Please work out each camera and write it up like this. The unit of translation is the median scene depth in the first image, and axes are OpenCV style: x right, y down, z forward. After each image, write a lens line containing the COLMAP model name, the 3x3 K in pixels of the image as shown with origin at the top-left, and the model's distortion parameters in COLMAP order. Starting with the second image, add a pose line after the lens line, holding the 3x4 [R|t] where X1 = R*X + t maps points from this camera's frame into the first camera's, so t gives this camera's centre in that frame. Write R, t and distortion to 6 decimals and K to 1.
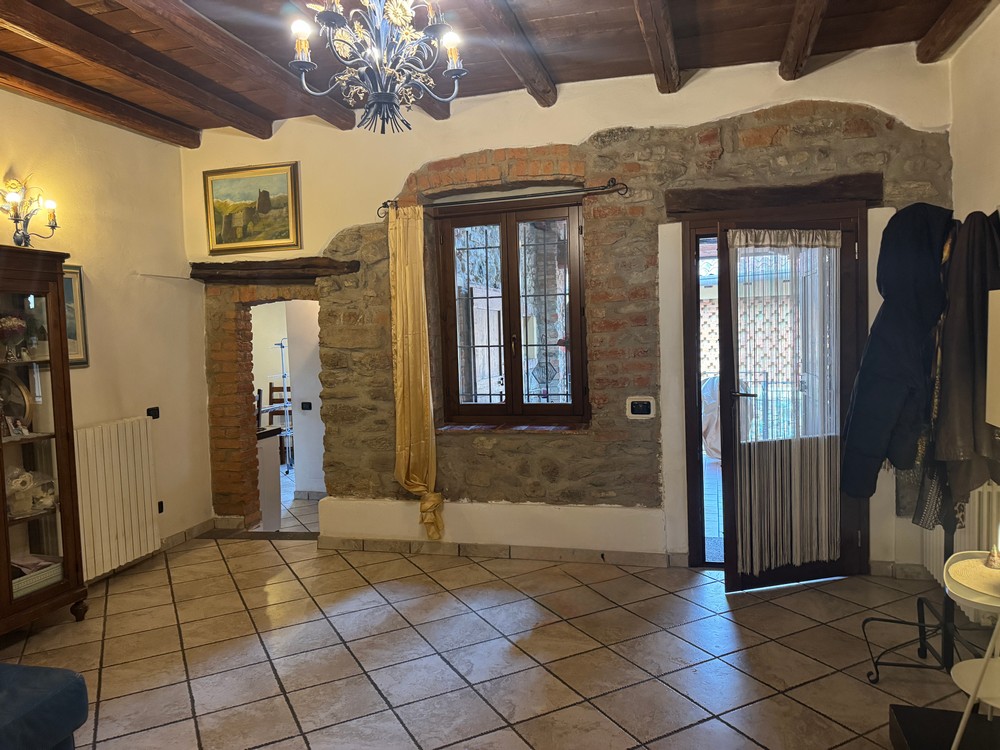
lens RADIAL K [[695.6, 0, 495.6], [0, 695.6, 372.0], [0, 0, 1]] dist [0.039257, -0.041378]
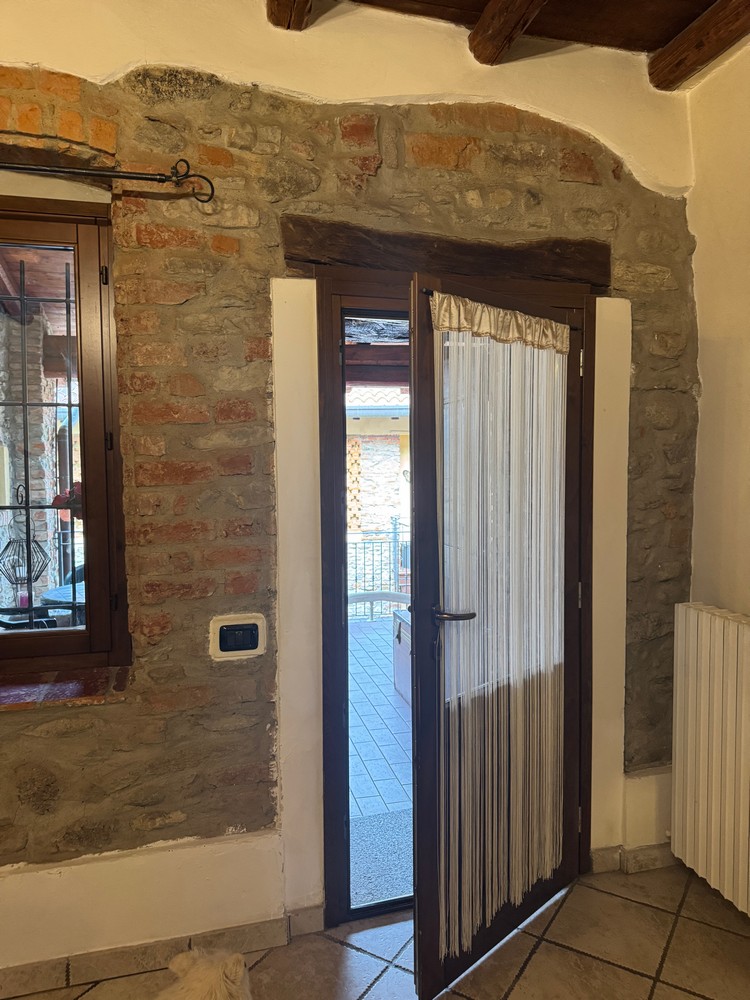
lens RADIAL K [[695.6, 0, 371.5], [0, 695.6, 500.2], [0, 0, 1]] dist [0.039257, -0.041378]
pose [[0.861734, -0.002195, 0.507355, 0.036183], [0.005940, 0.999966, -0.005762, -0.044556], [-0.507325, 0.007979, 0.861718, 0.518641]]
